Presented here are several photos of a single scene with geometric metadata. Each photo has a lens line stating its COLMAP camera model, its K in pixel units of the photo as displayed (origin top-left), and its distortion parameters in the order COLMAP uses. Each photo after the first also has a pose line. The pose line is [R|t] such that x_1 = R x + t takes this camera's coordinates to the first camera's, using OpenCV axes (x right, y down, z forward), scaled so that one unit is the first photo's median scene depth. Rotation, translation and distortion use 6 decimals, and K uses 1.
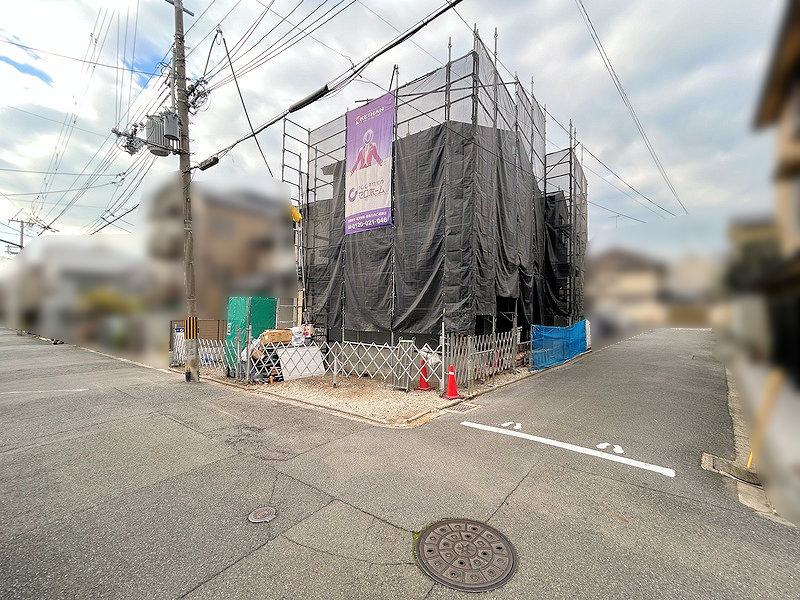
lens RADIAL K [[320.2, 0, 400.0], [0, 320.2, 300.0], [0, 0, 1]] dist [-0.001893, 0.000150]
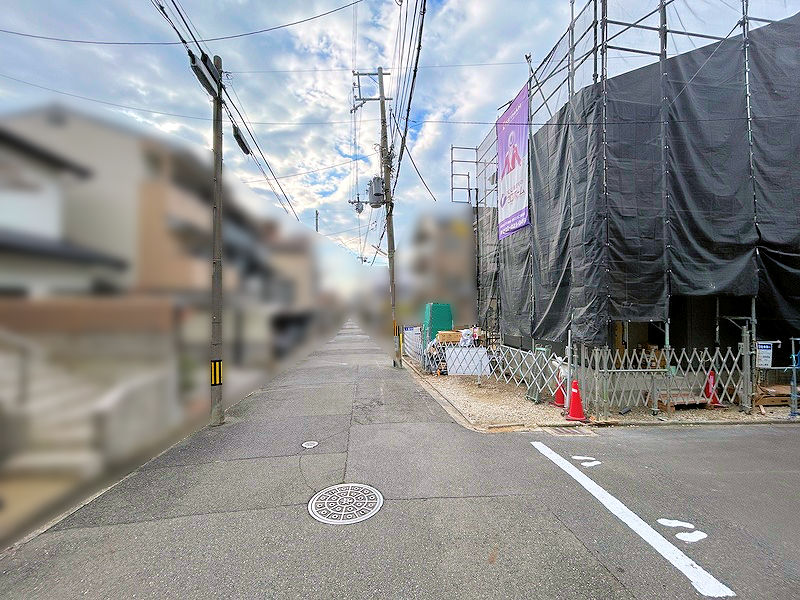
lens RADIAL K [[320.2, 0, 400.0], [0, 320.2, 300.0], [0, 0, 1]] dist [-0.001893, 0.000150]
pose [[0.696327, -0.034687, -0.716886, 0.425052], [0.033831, 0.999308, -0.015491, -0.012136], [0.716927, -0.013466, 0.697018, 0.073865]]
